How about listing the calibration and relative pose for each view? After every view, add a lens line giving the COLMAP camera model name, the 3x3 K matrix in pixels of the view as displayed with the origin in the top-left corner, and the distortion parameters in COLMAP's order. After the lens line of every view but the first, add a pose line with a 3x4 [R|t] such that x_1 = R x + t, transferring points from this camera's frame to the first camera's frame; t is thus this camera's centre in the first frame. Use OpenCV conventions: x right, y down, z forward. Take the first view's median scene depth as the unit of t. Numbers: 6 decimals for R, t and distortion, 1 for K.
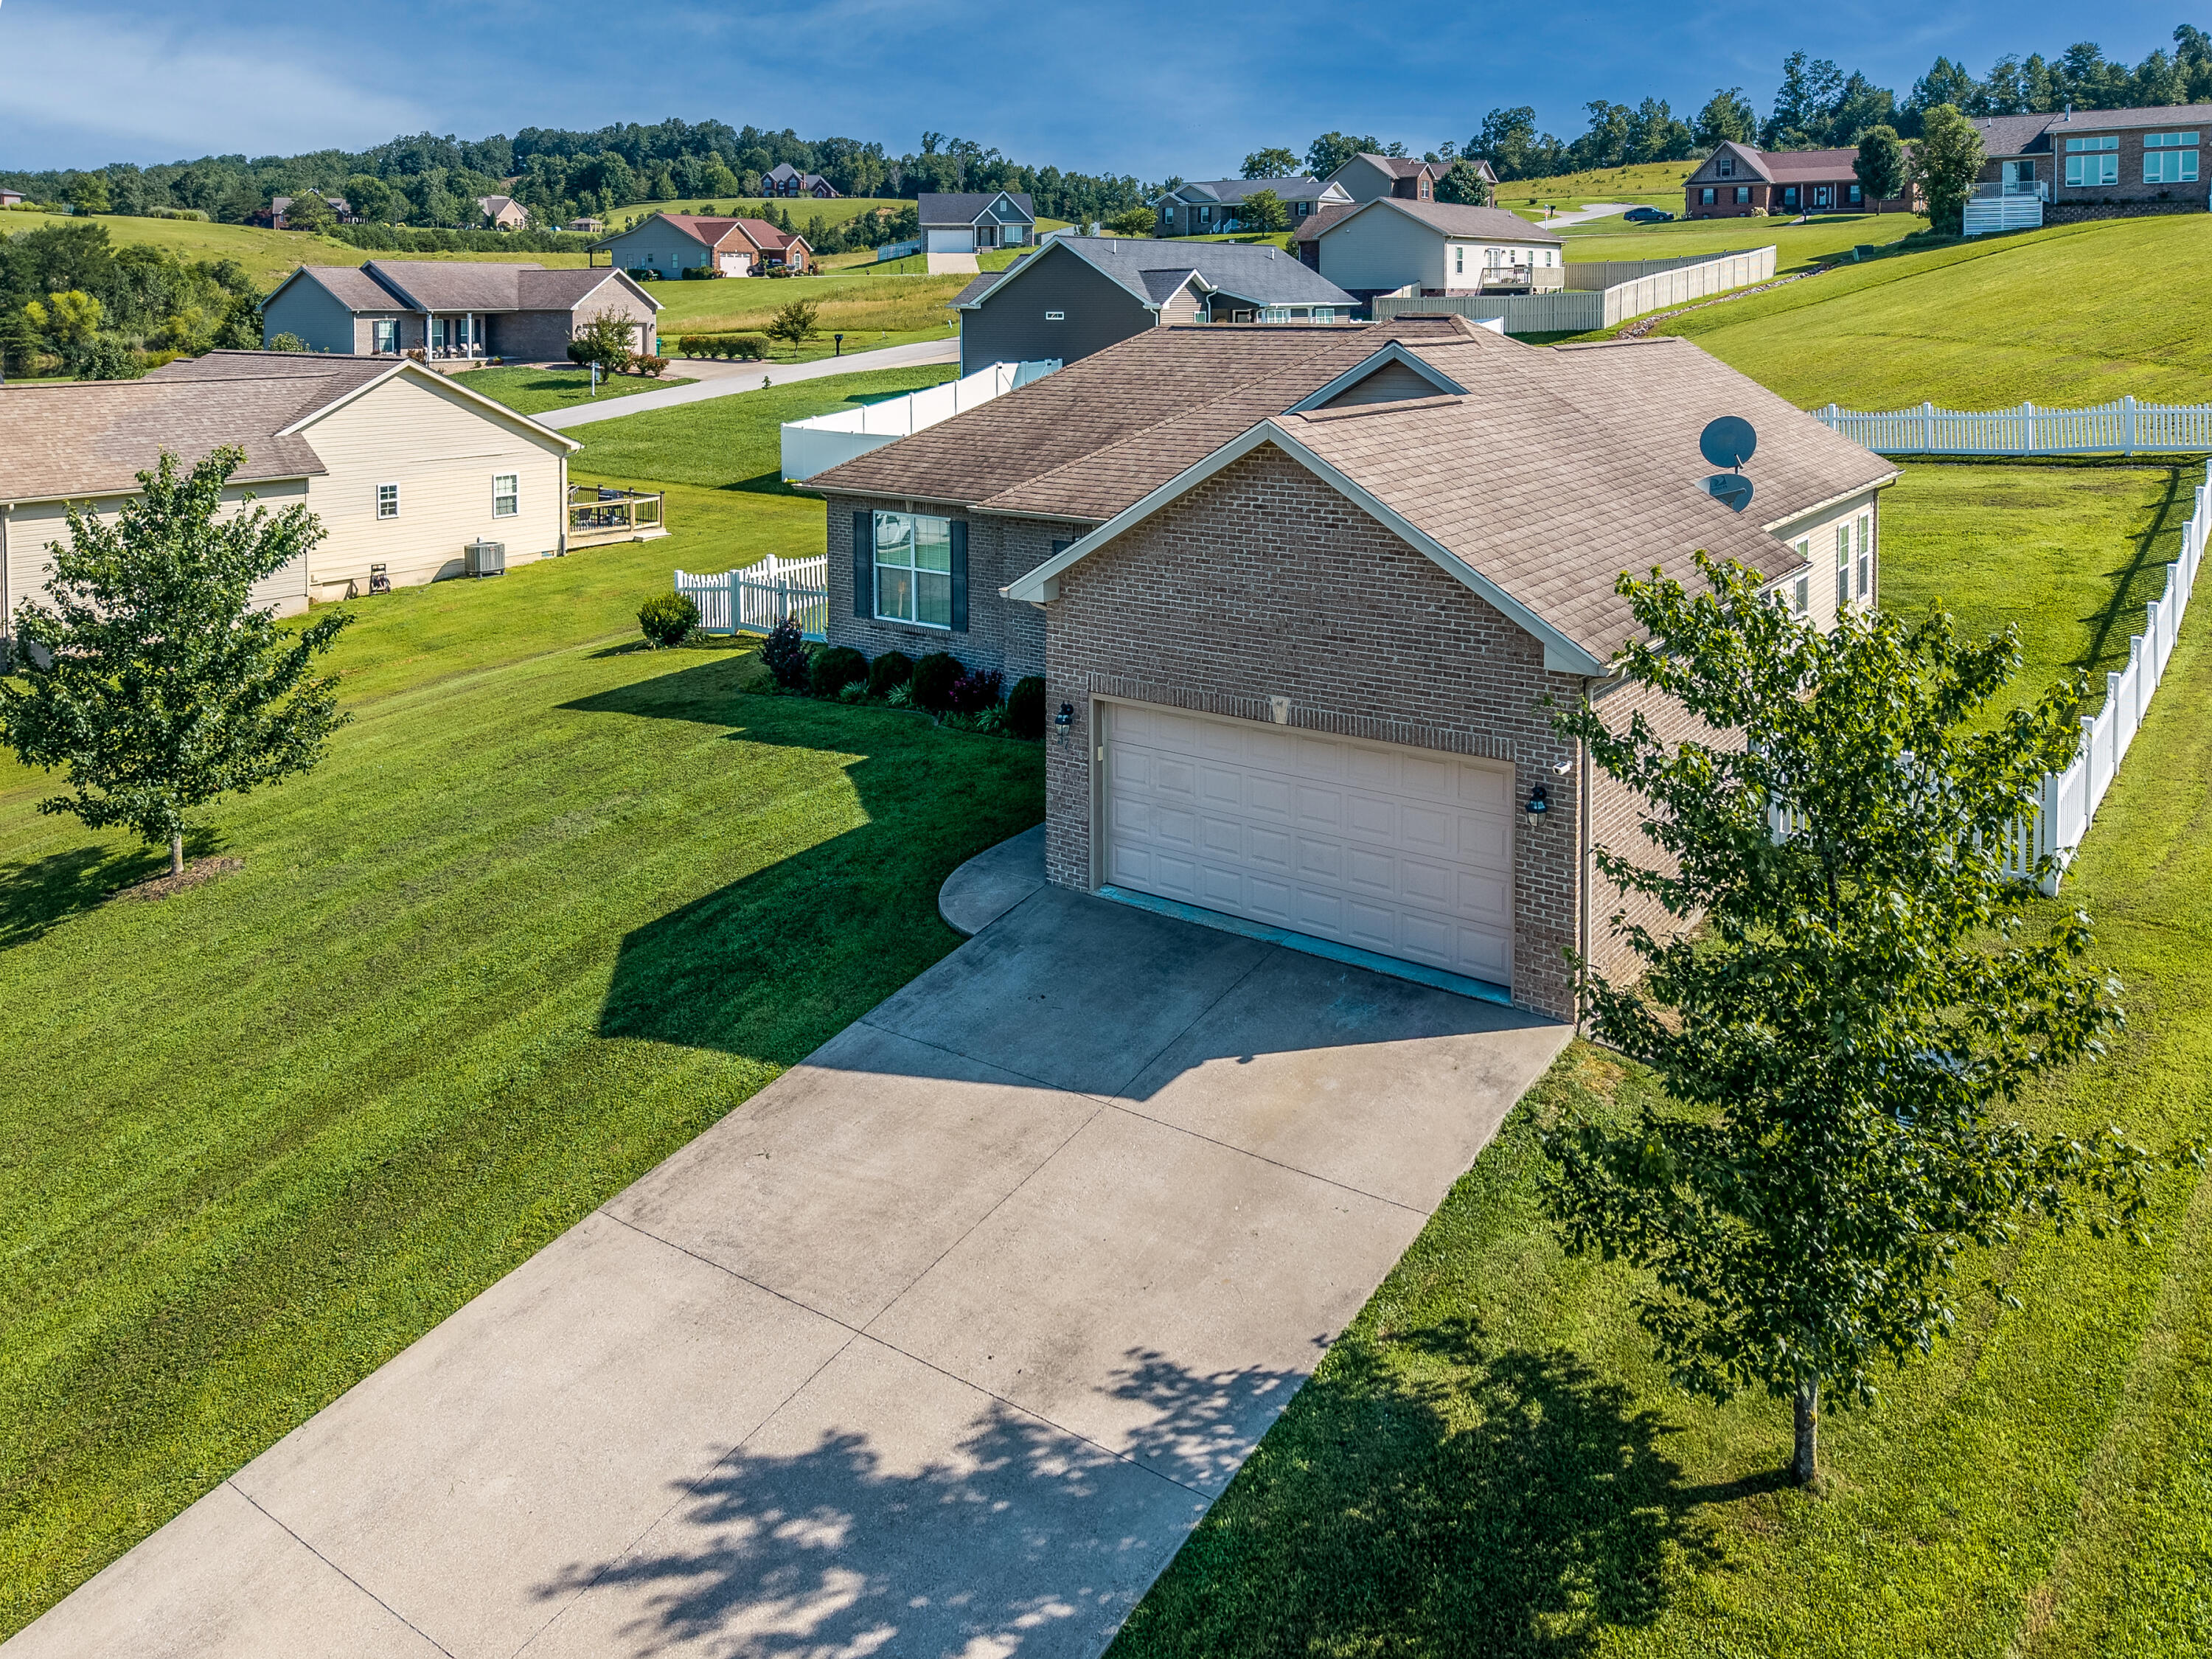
lens RADIAL K [[1674.8, 0, 1104.7], [0, 1674.8, 363.4], [0, 0, 1]] dist [0.008830, 0.000258]
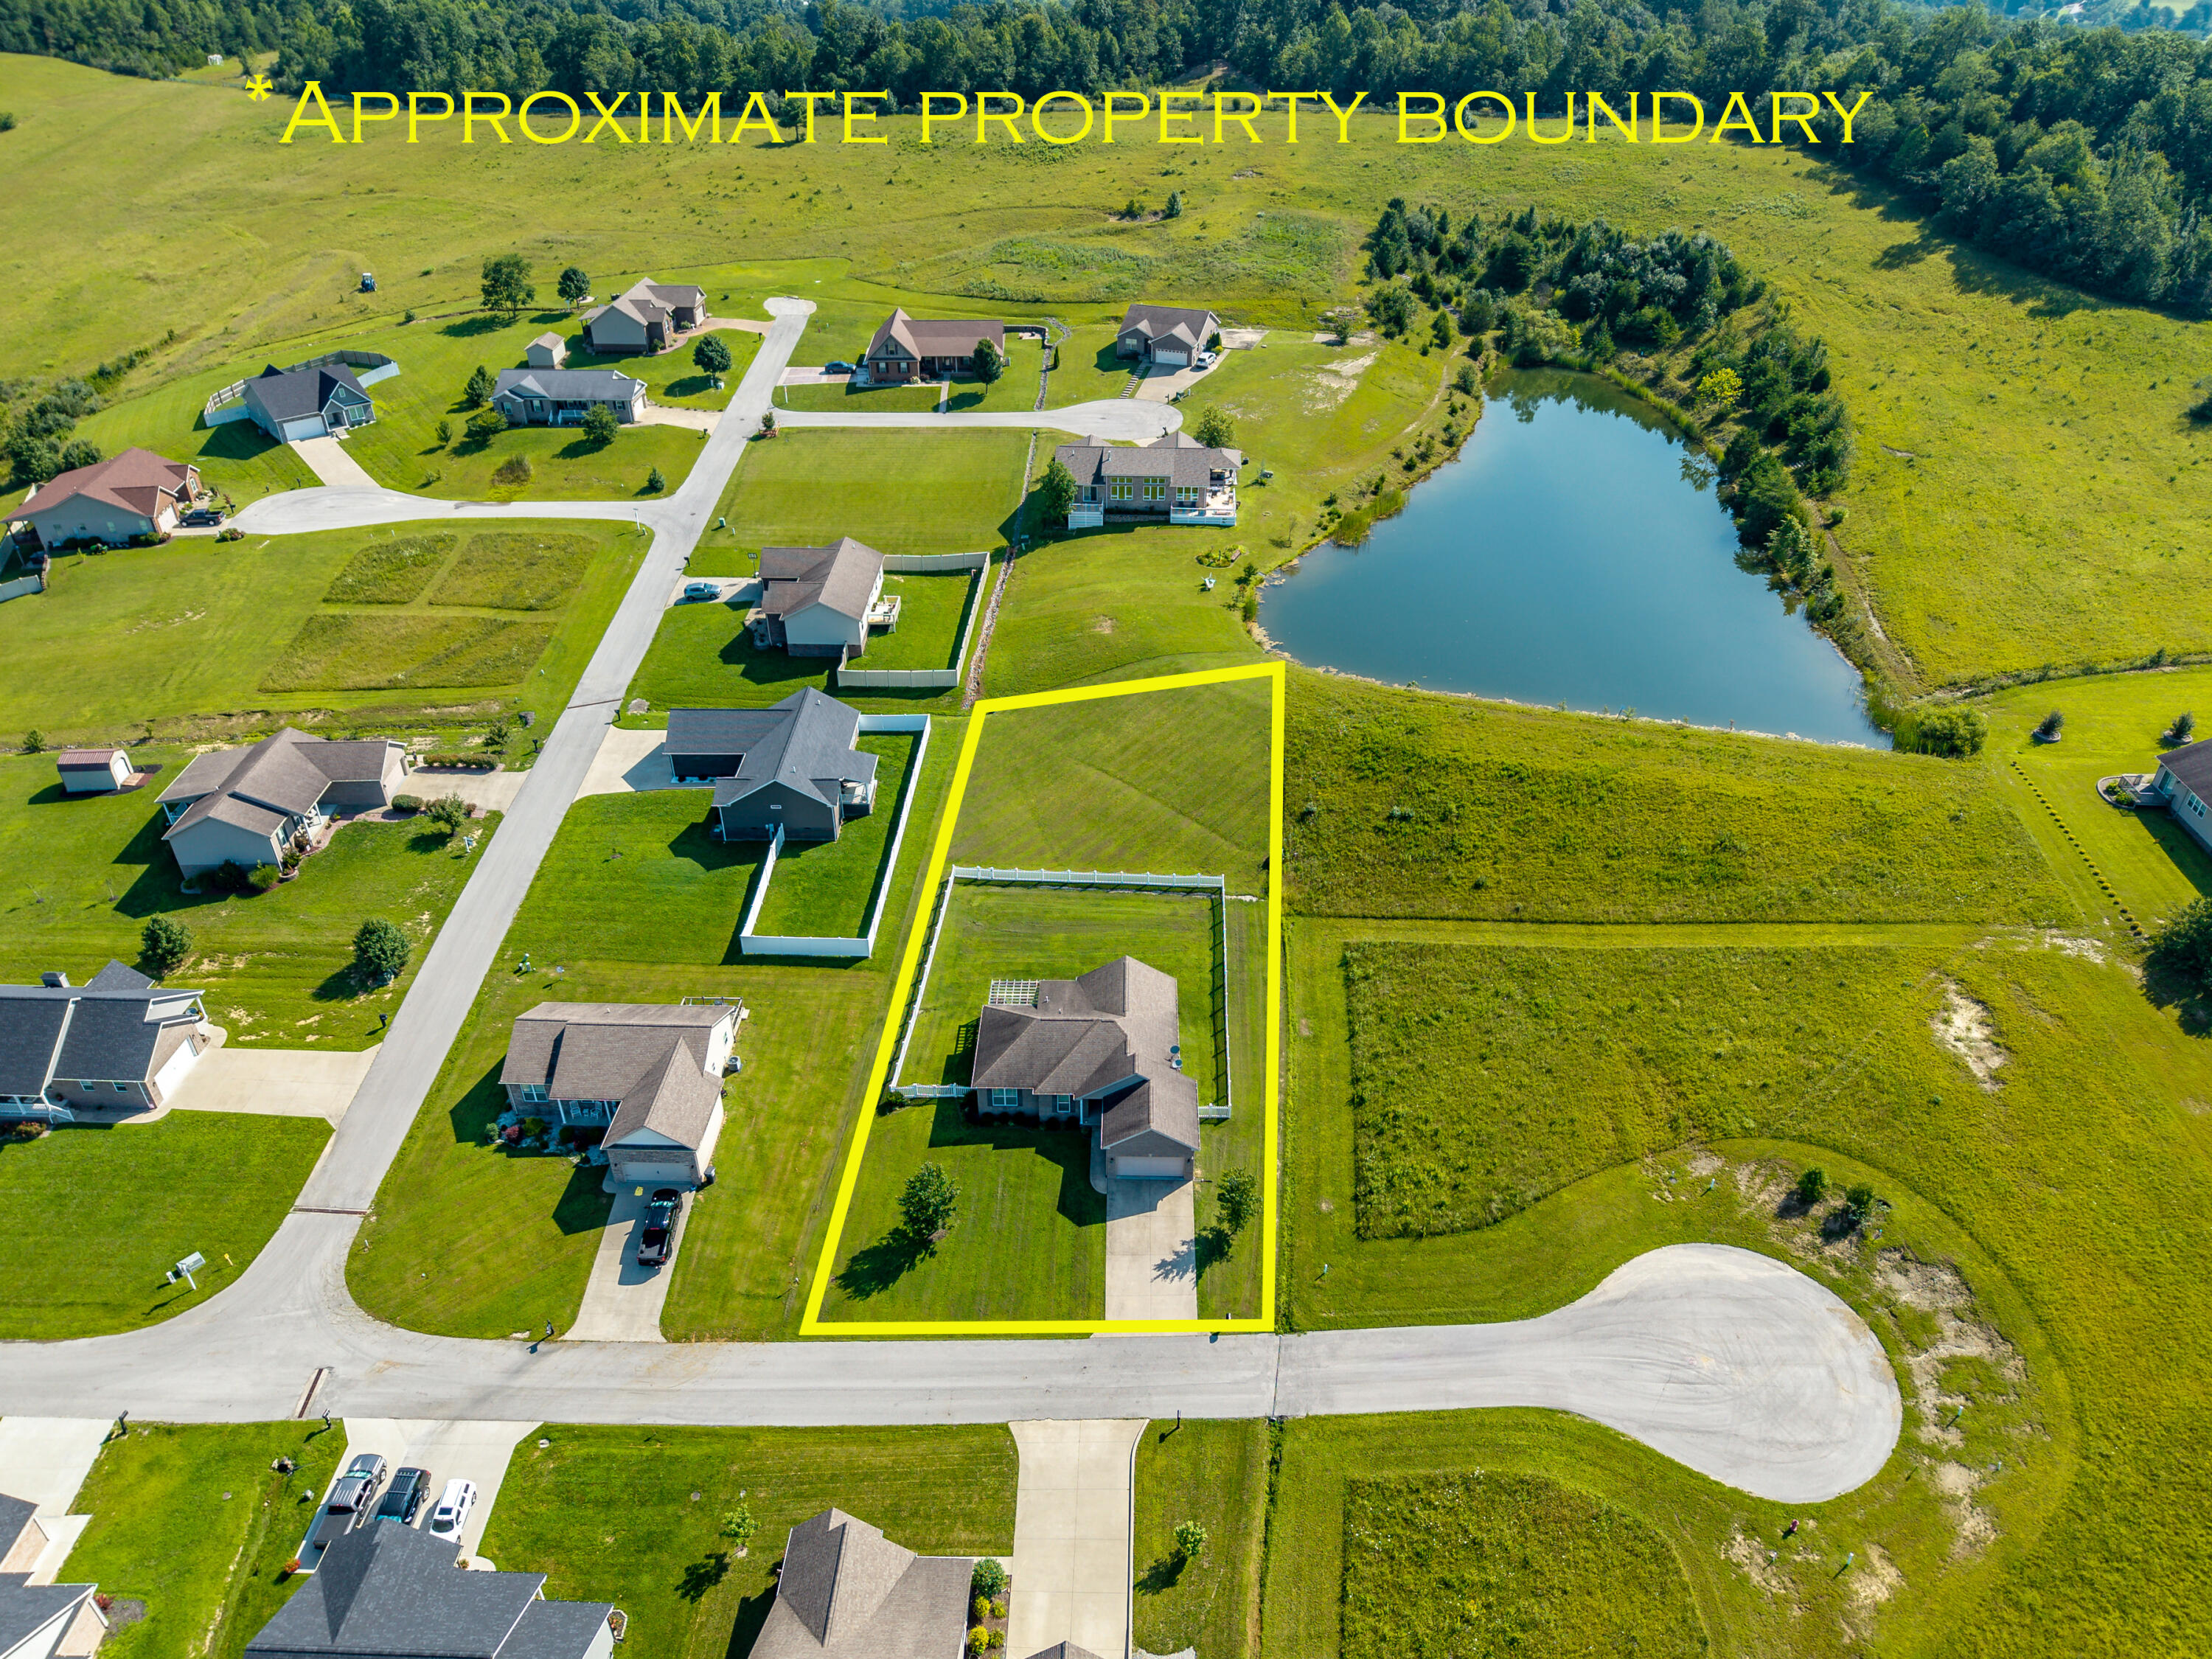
lens RADIAL K [[1536.4, 0, 1077.7], [0, 1536.4, 832.1], [0, 0, 1]] dist [0.074349, -0.095340]
pose [[0.826408, -0.321902, 0.461984, -1.578243], [0.038336, 0.850732, 0.524199, -2.544902], [-0.561765, -0.415492, 0.715392, -1.696004]]
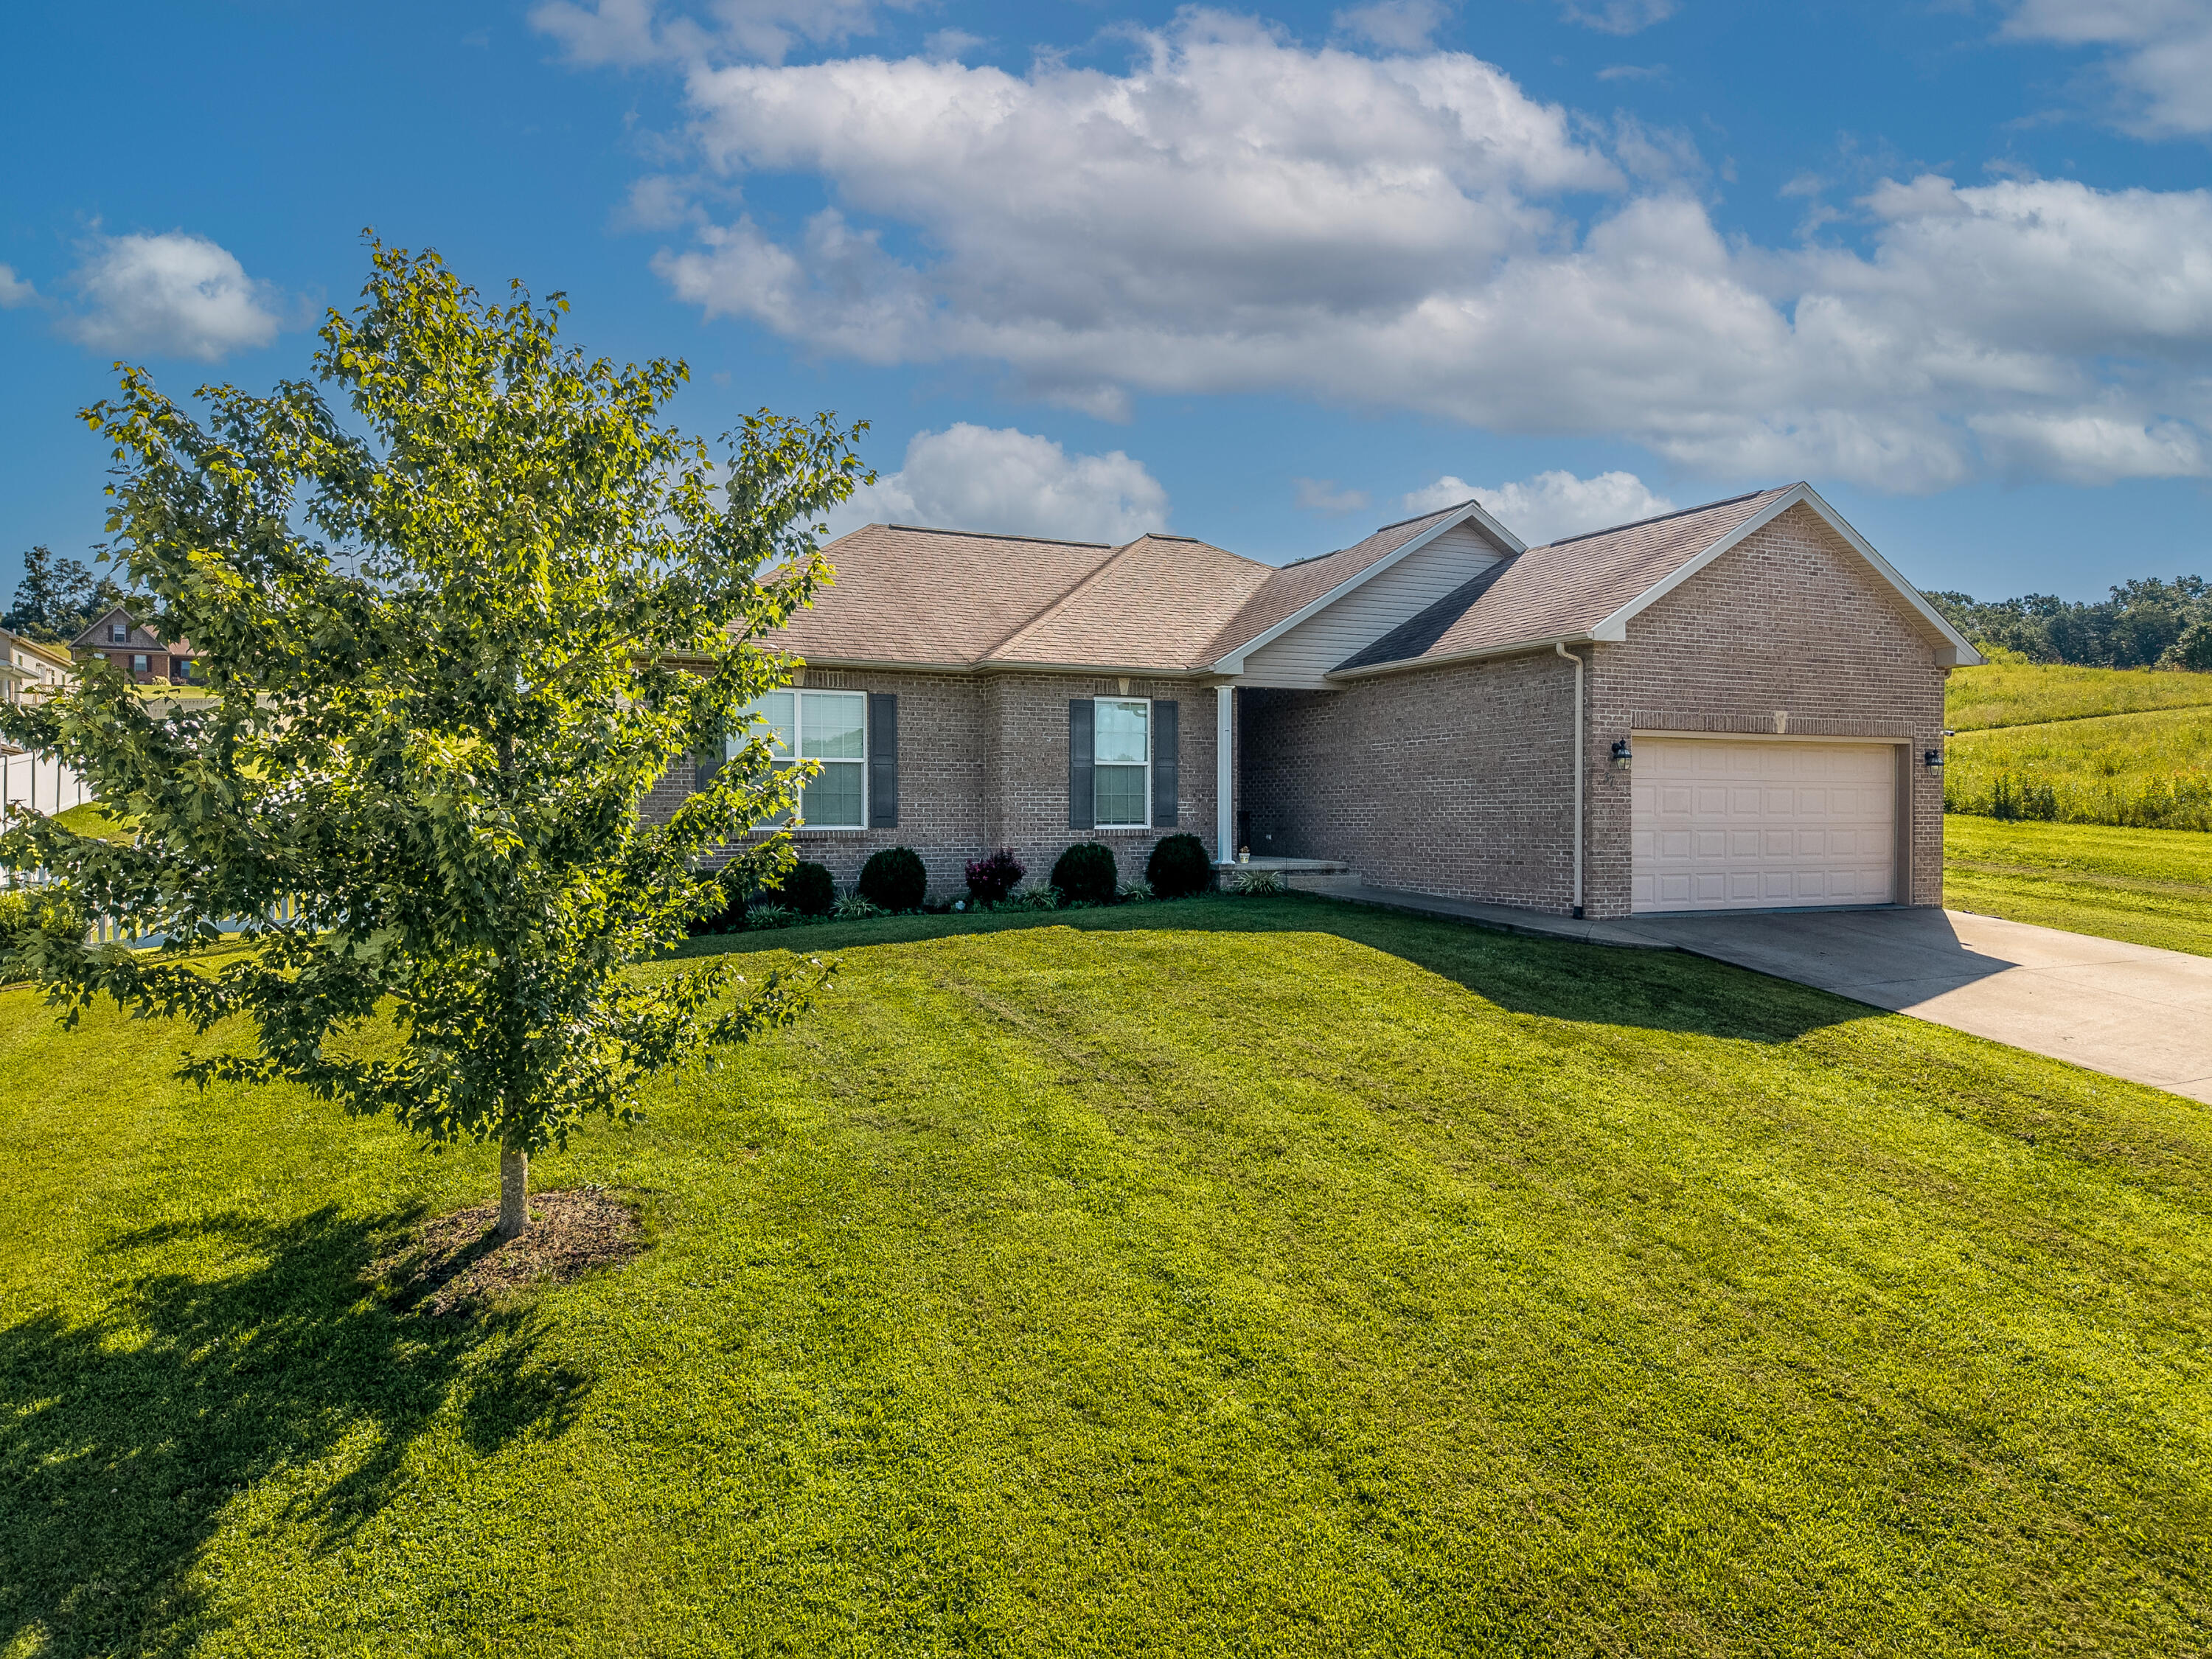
lens RADIAL K [[1493.4, 0, 1106.0], [0, 1493.4, 829.5], [0, 0, 1]] dist [-0.001628, 0.000831]
pose [[0.467886, 0.001901, 0.883787, -0.645699], [0.033898, 0.999223, -0.020095, 0.170217], [-0.883138, 0.039361, 0.467459, 0.539559]]
